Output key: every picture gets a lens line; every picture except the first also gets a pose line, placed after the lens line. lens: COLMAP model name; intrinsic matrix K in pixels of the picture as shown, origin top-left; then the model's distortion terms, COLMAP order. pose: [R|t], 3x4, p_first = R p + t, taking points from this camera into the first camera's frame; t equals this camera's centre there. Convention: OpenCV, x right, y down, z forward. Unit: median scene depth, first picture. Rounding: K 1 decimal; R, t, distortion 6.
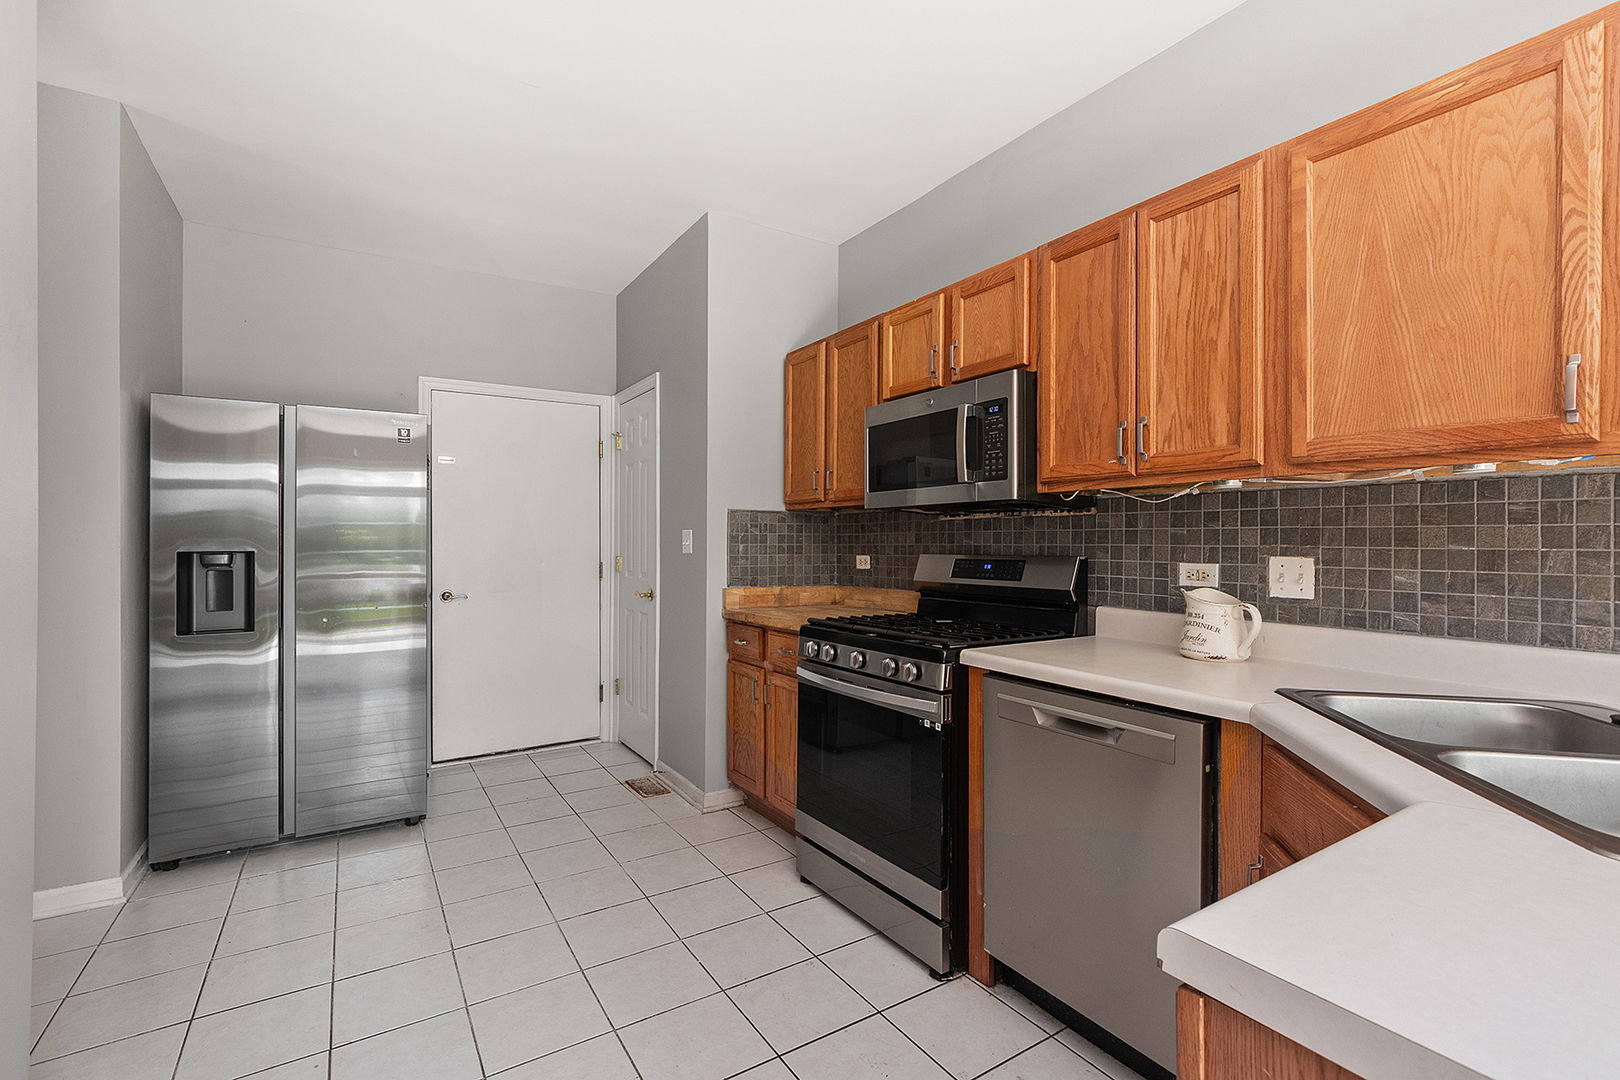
lens RADIAL K [[720.0, 0, 803.1], [0, 720.0, 541.2], [0, 0, 1]] dist [-0.002932, -0.000181]
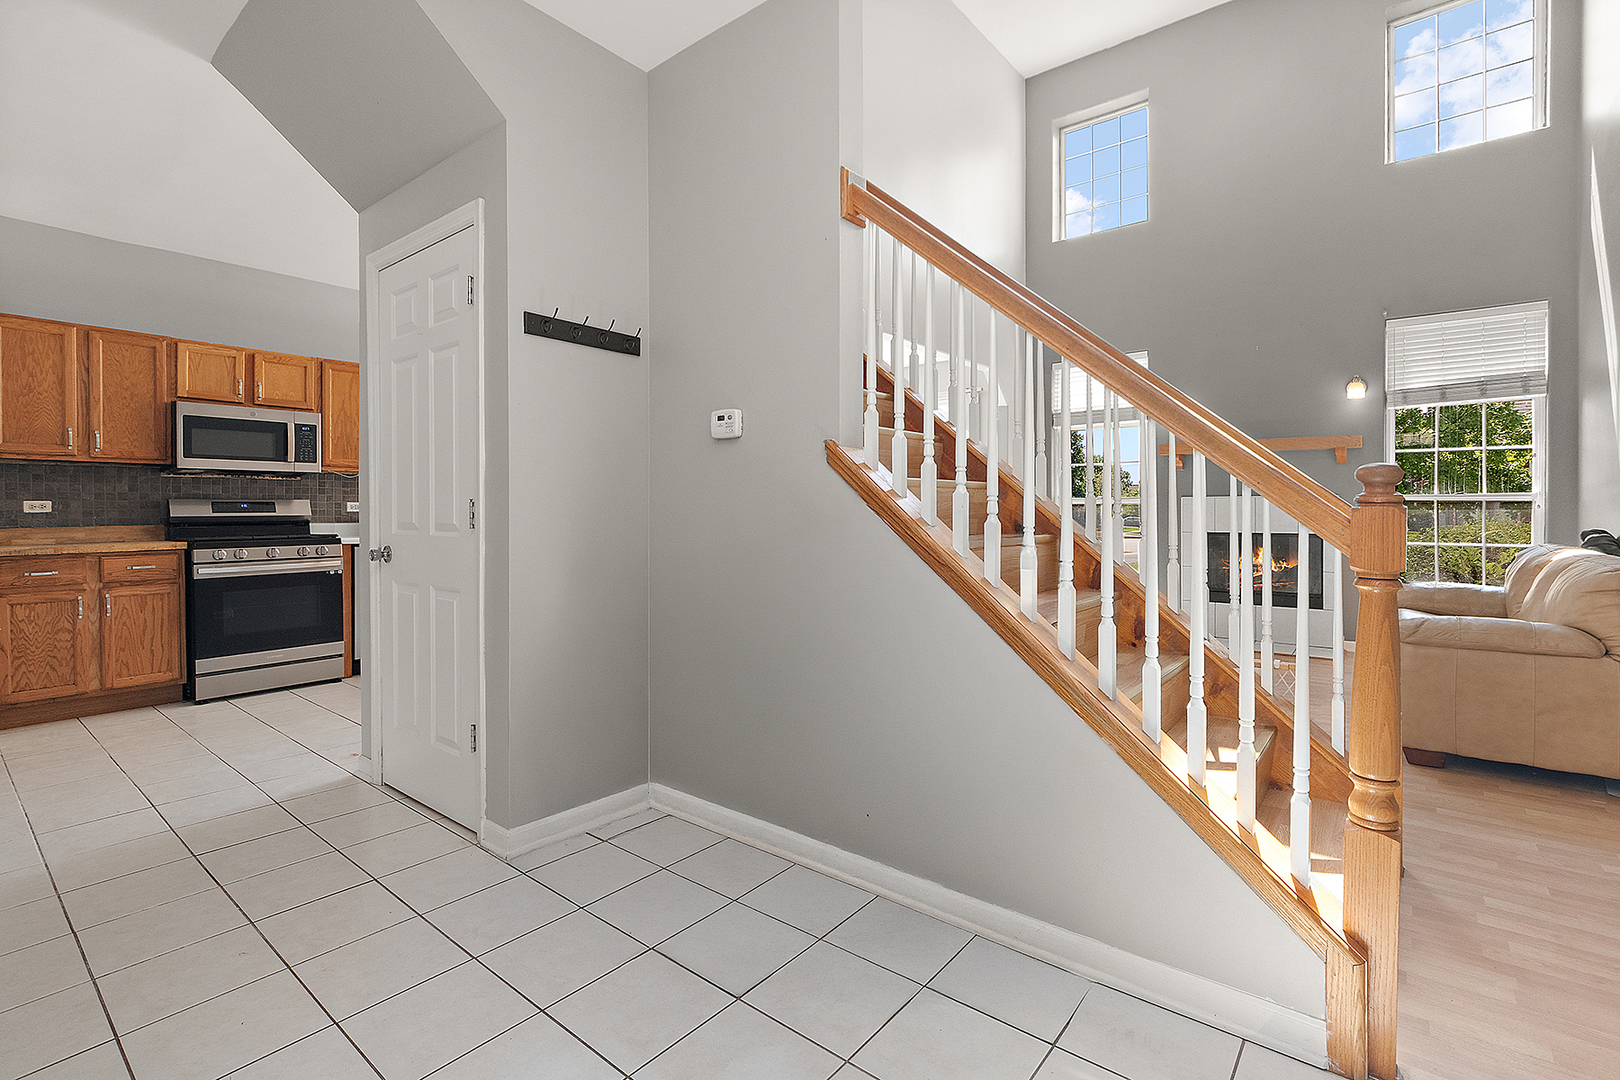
lens RADIAL K [[742.5, 0, 801.6], [0, 742.5, 513.6], [0, 0, 1]] dist [-0.002803, 0.008738]
pose [[-0.308954, -0.003145, 0.951072, -1.845730], [0.001718, 0.999991, 0.003865, 0.047900], [-0.951076, 0.002828, -0.308946, 0.242323]]
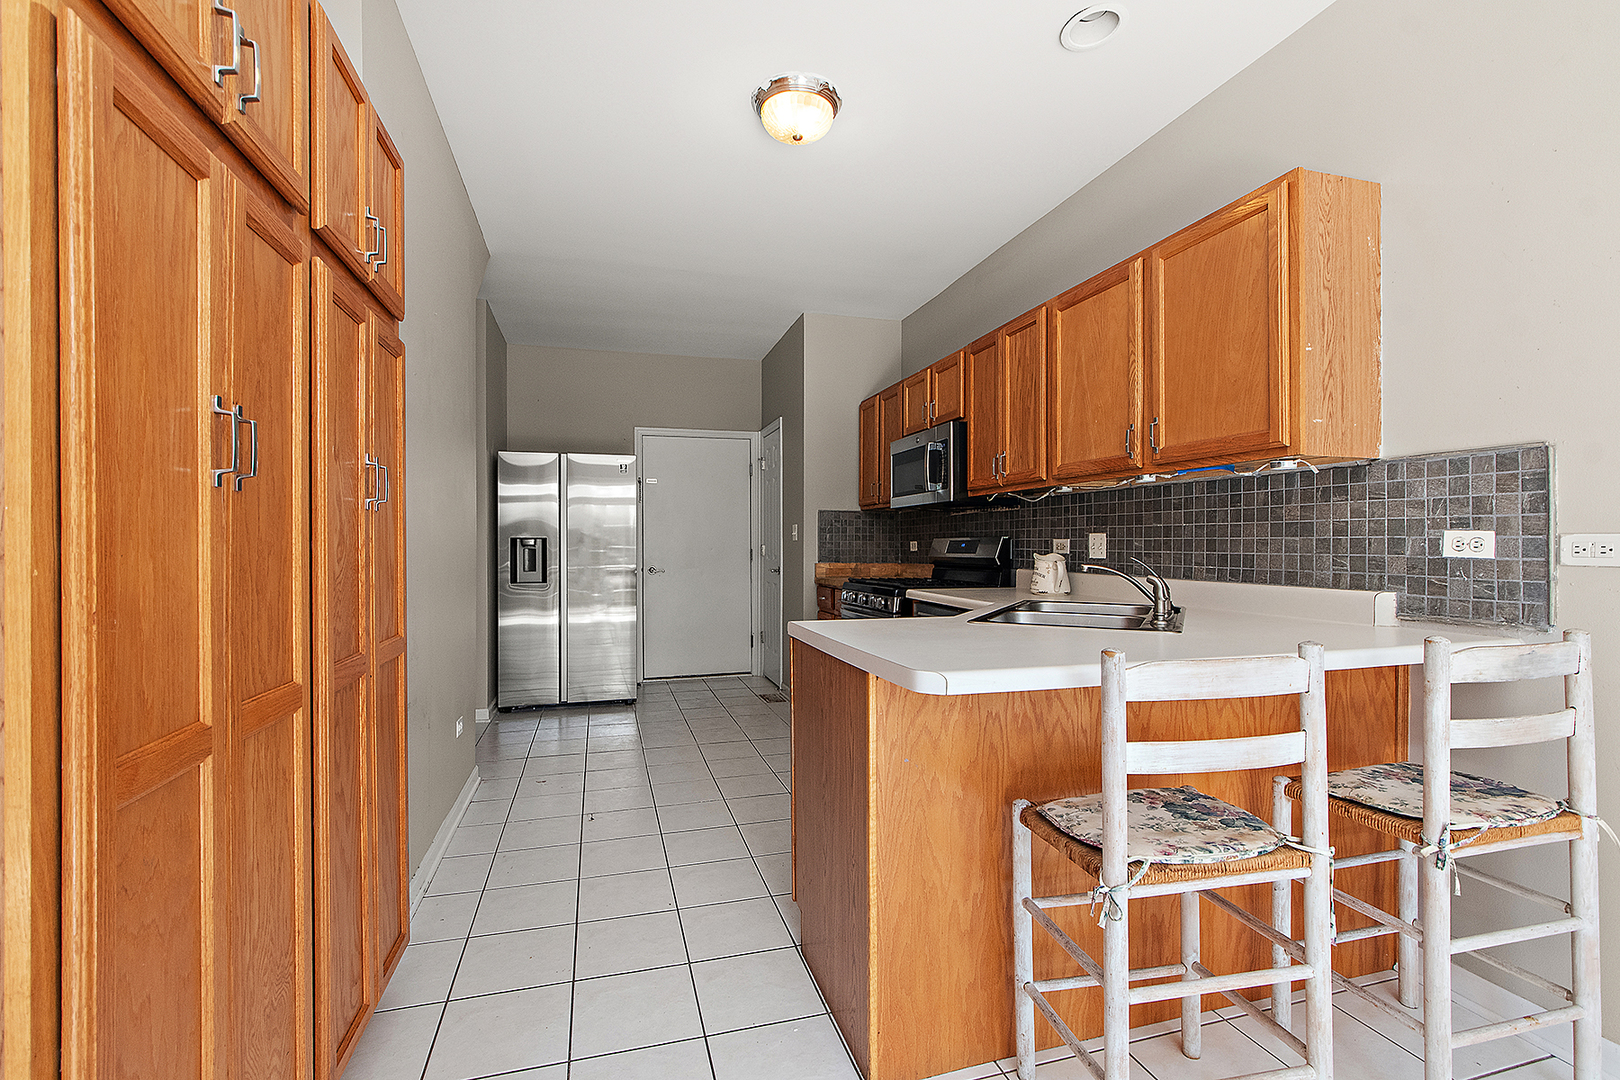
lens RADIAL K [[720.0, 0, 803.1], [0, 720.0, 541.2], [0, 0, 1]] dist [-0.002932, -0.000181]
pose [[0.959370, -0.003059, -0.282135, 0.344643], [0.001874, 0.999988, -0.004472, 0.031897], [0.282145, 0.003761, 0.959364, -0.526325]]
